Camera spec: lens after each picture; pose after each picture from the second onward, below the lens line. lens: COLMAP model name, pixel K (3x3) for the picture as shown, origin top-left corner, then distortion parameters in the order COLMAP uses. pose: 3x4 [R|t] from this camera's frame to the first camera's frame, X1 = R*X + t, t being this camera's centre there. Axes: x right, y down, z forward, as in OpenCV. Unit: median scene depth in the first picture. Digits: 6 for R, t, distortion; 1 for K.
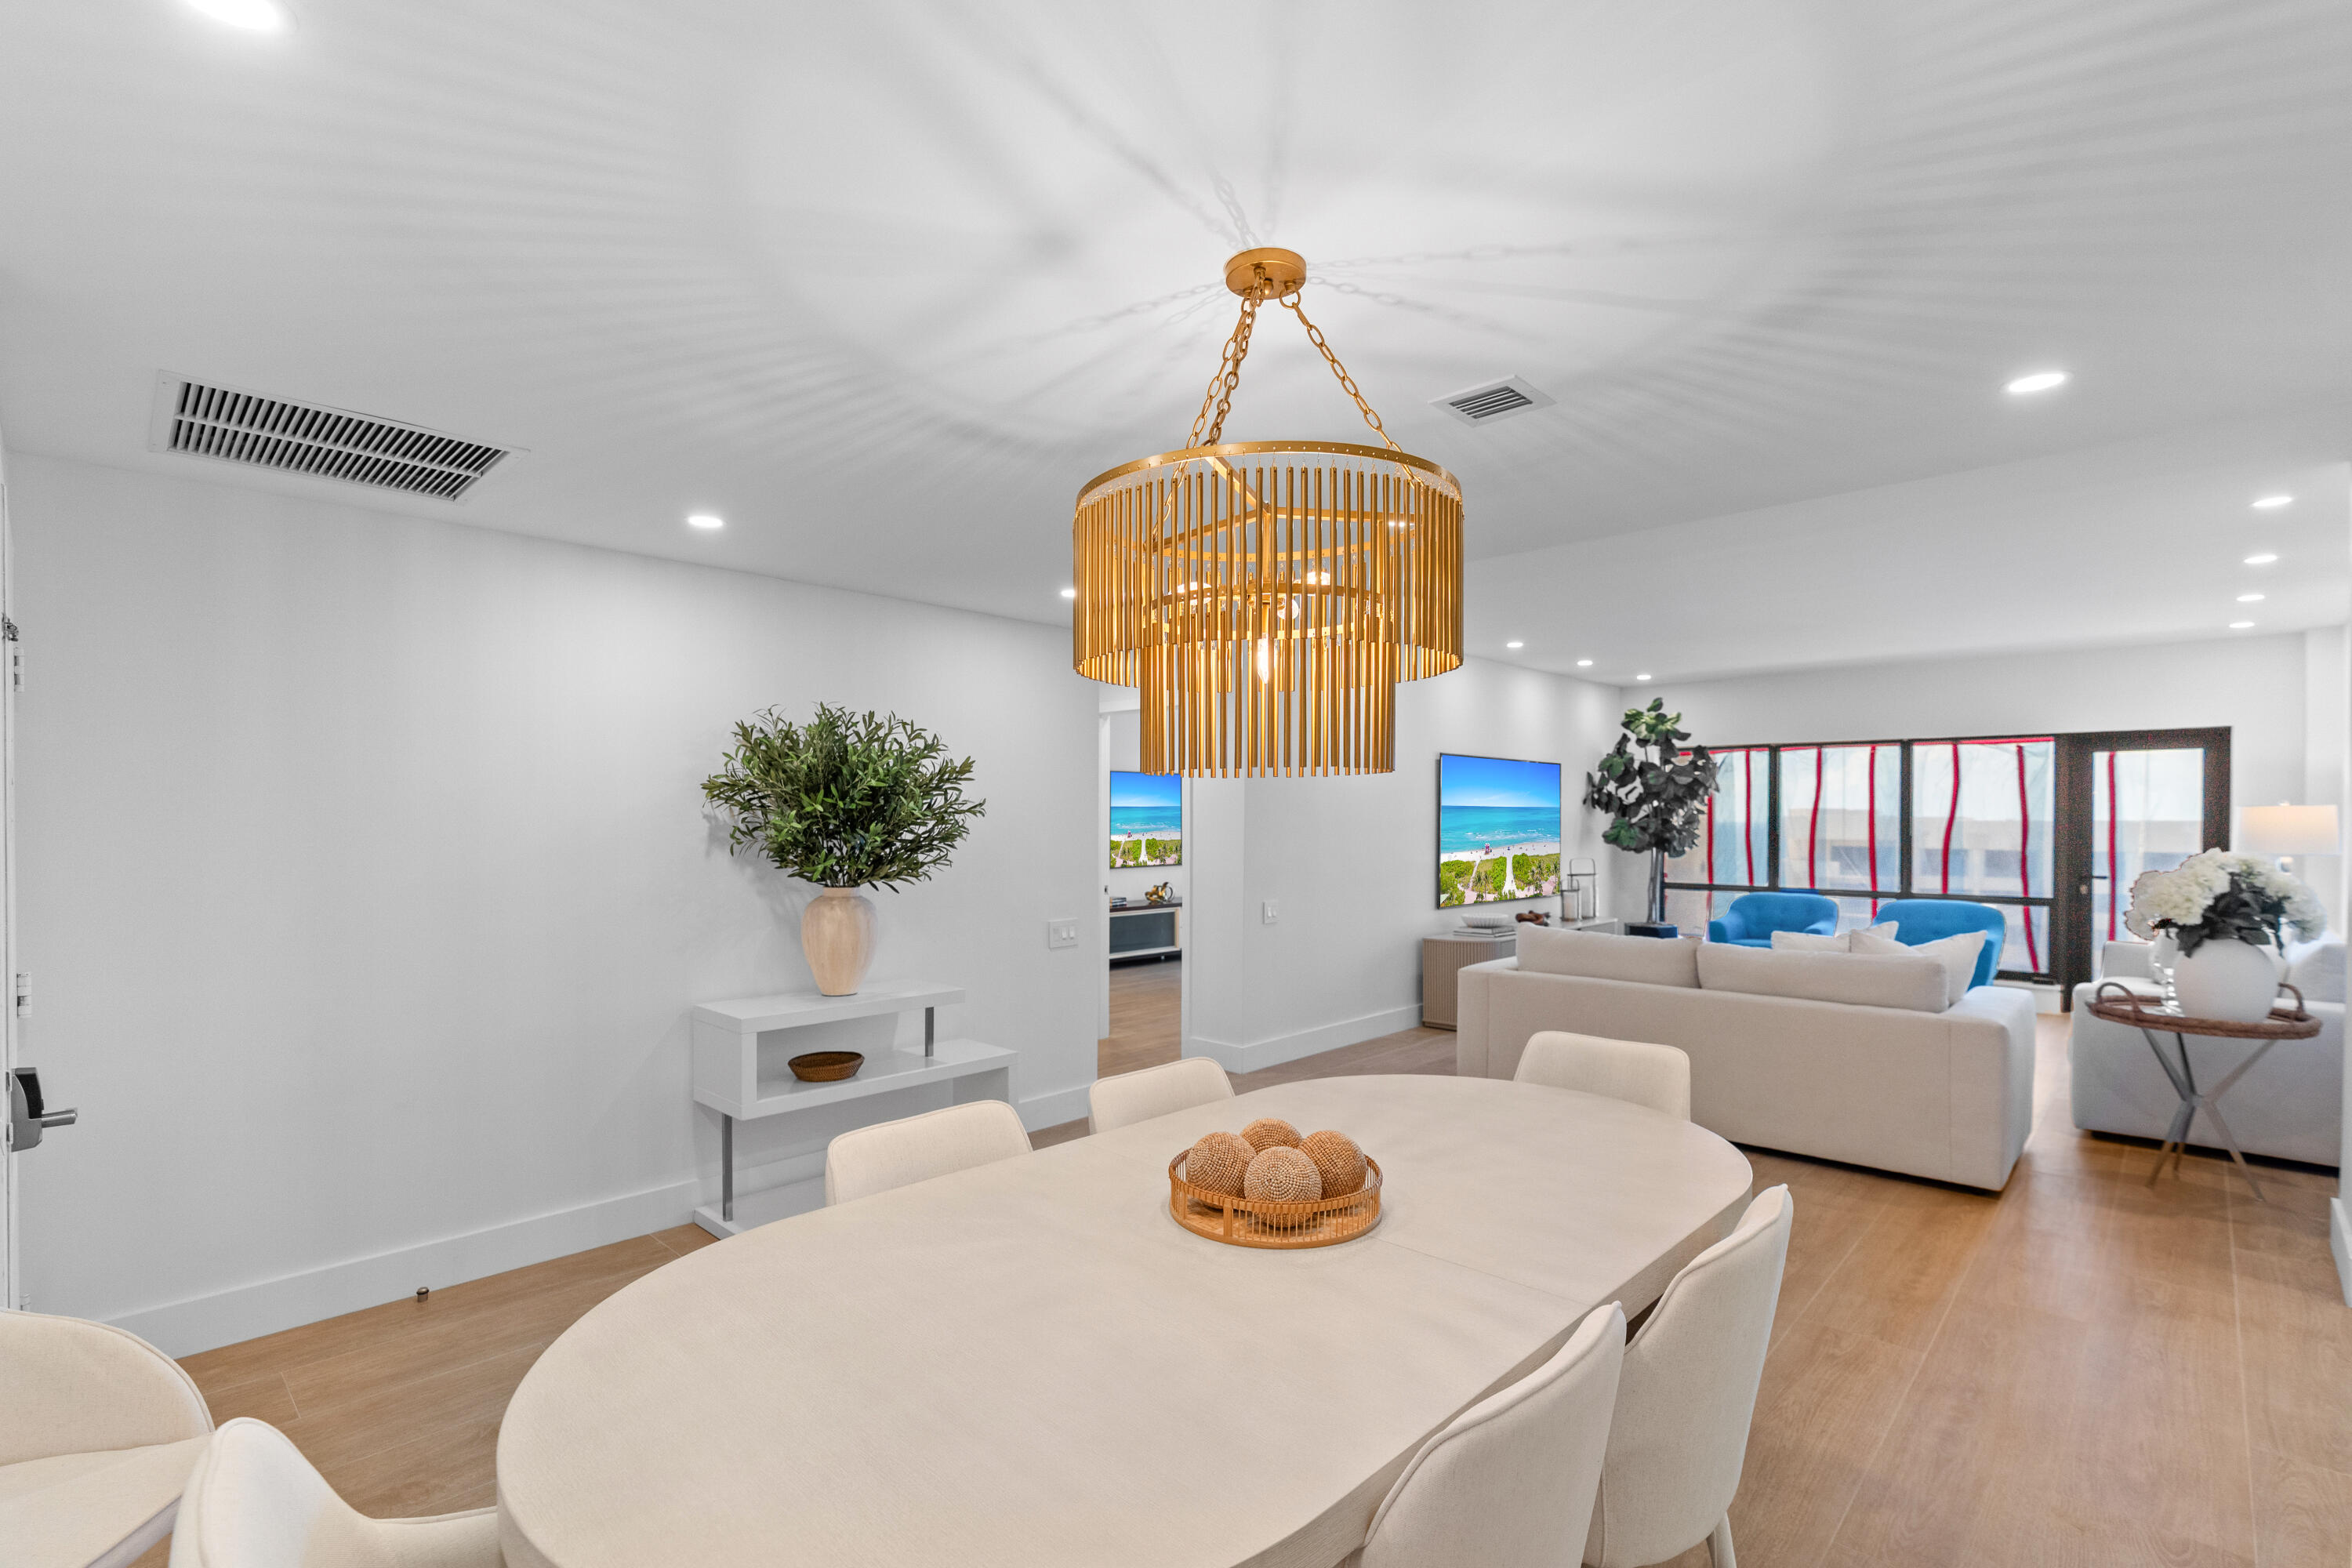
lens RADIAL K [[1075.8, 0, 1176.3], [0, 1075.8, 825.4], [0, 0, 1]] dist [-0.008976, 0.000074]
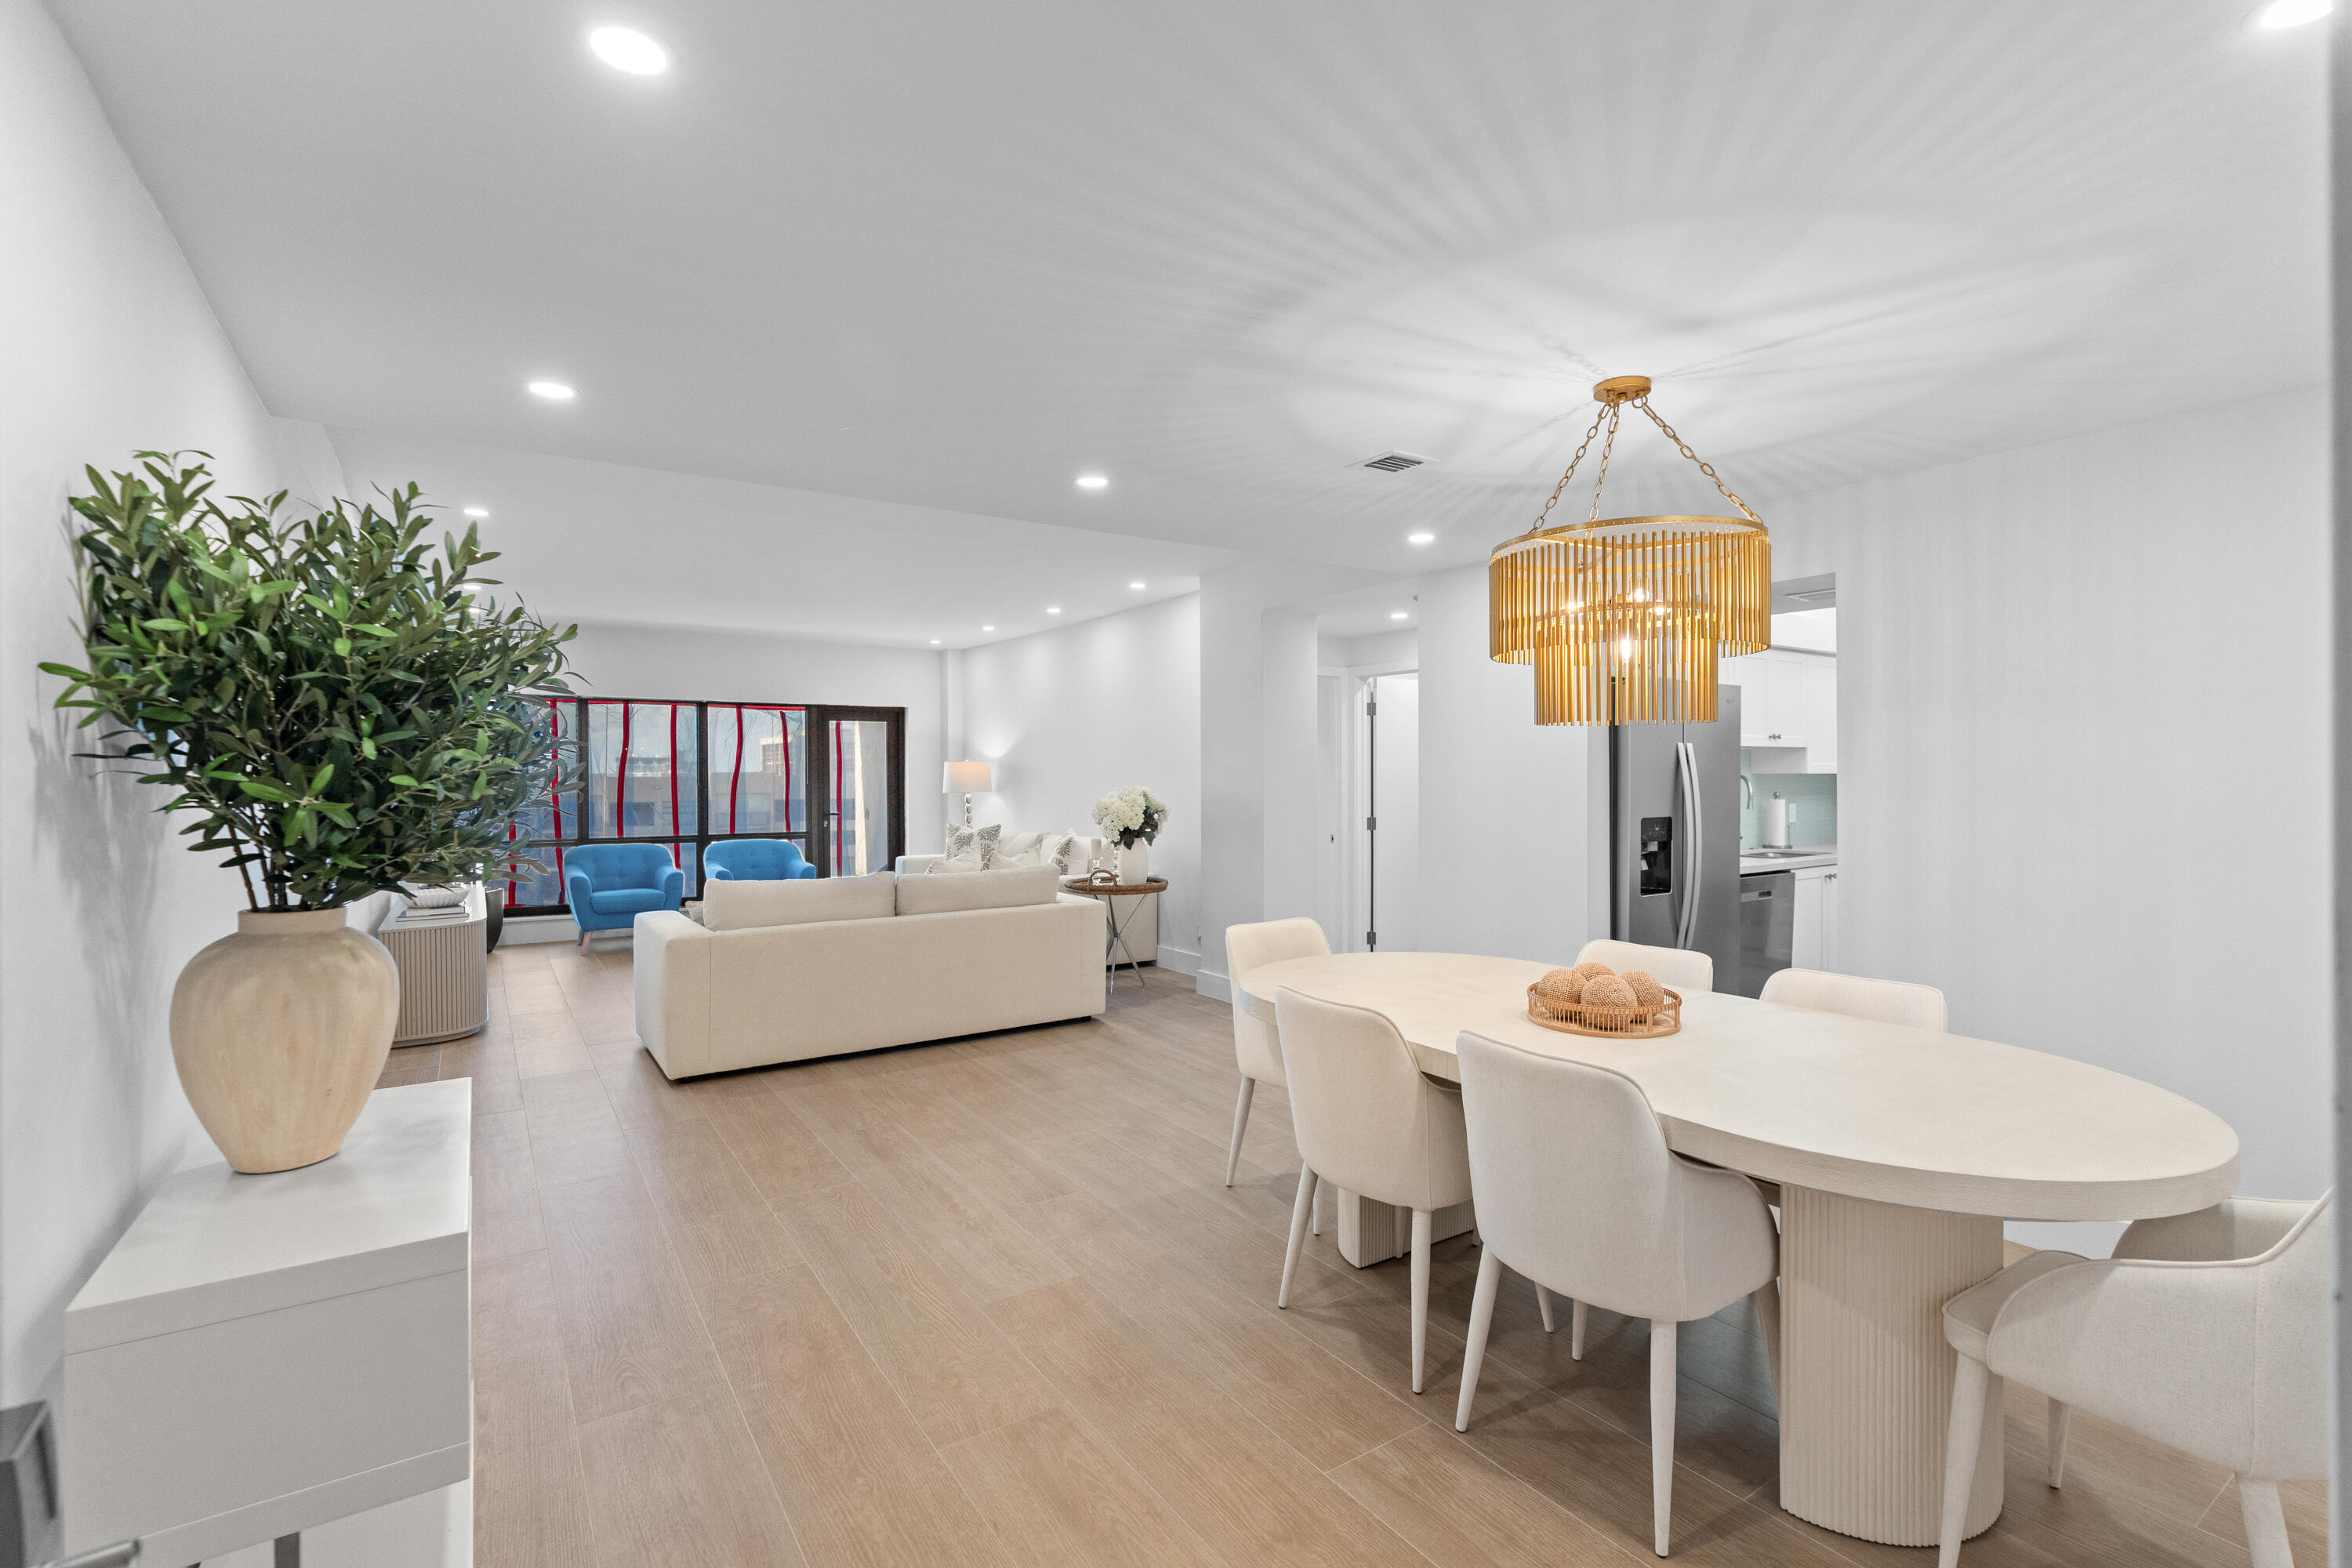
lens RADIAL K [[1061.2, 0, 1176.0], [0, 1061.2, 784.0], [0, 0, 1]] dist [-0.004341, -0.000262]
pose [[0.214653, -0.011204, 0.976626, -0.330860], [0.010904, 0.999899, 0.009074, 0.002934], [-0.976629, 0.008701, 0.214754, 0.287347]]
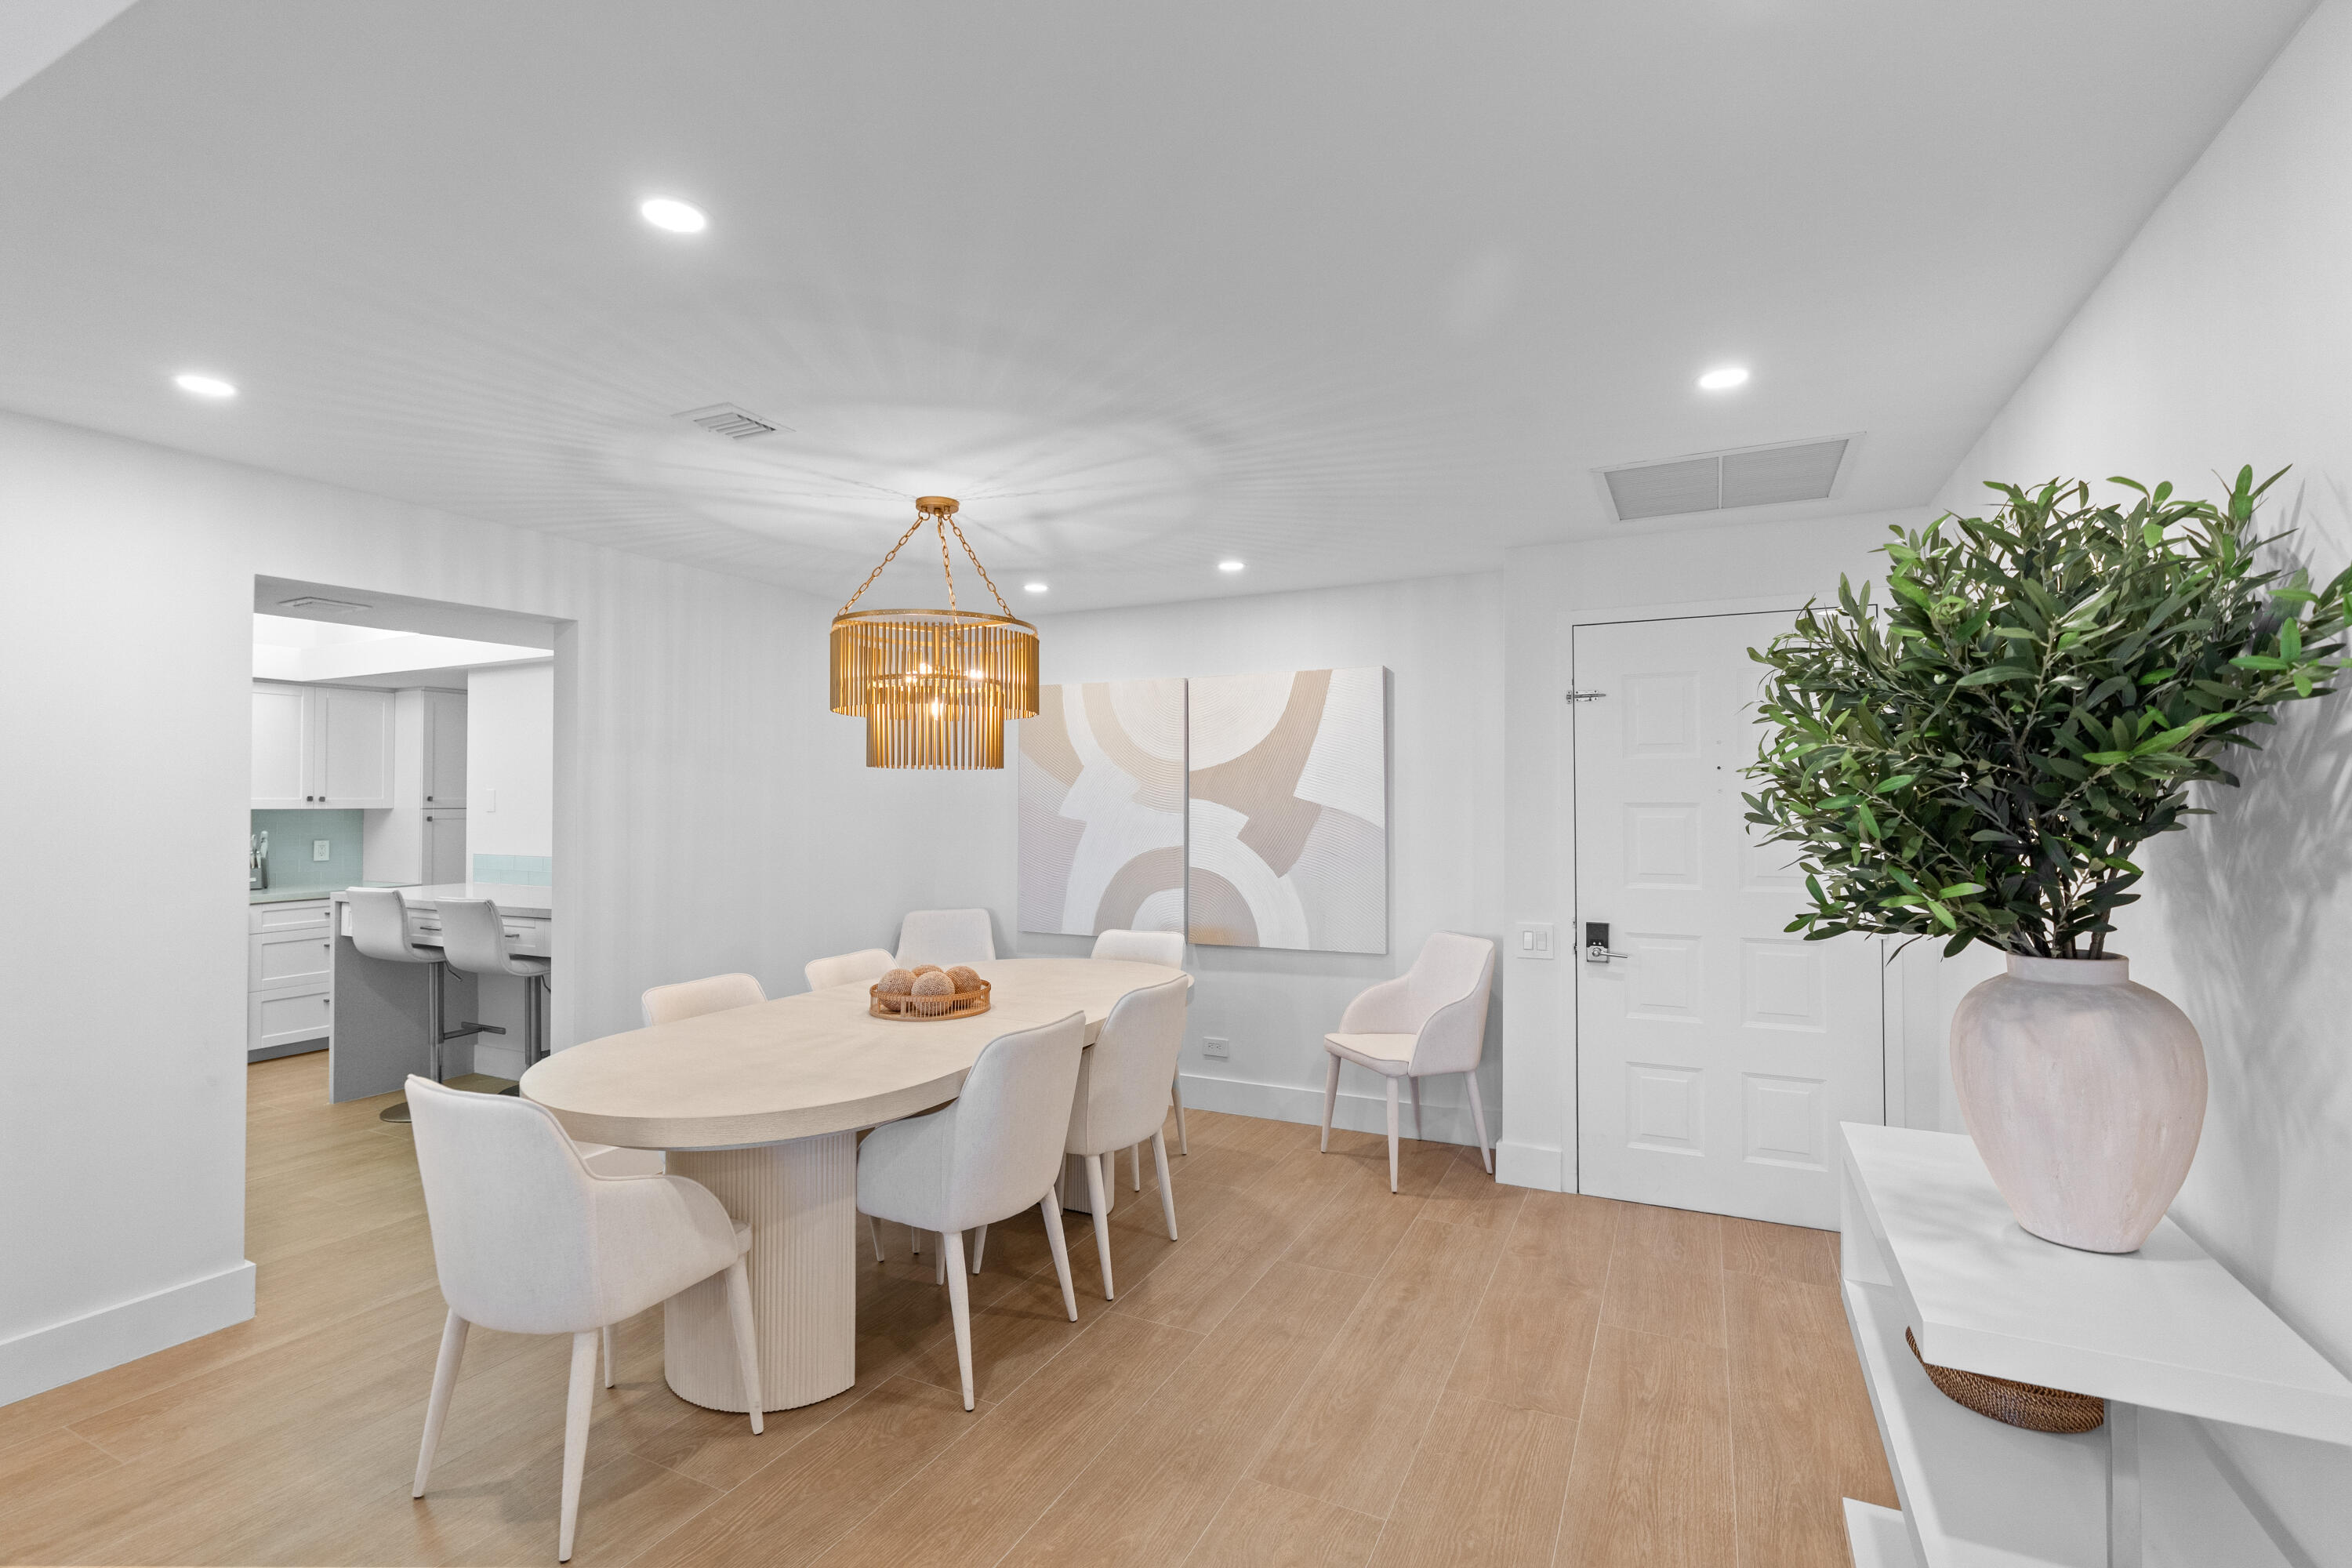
lens RADIAL K [[1061.2, 0, 1176.0], [0, 1061.2, 784.0], [0, 0, 1]] dist [-0.004341, -0.000262]
pose [[-0.954057, -0.002019, -0.299619, 0.053755], [0.000984, 0.999951, -0.009871, -0.000657], [0.299624, -0.009713, -0.954008, 0.646580]]
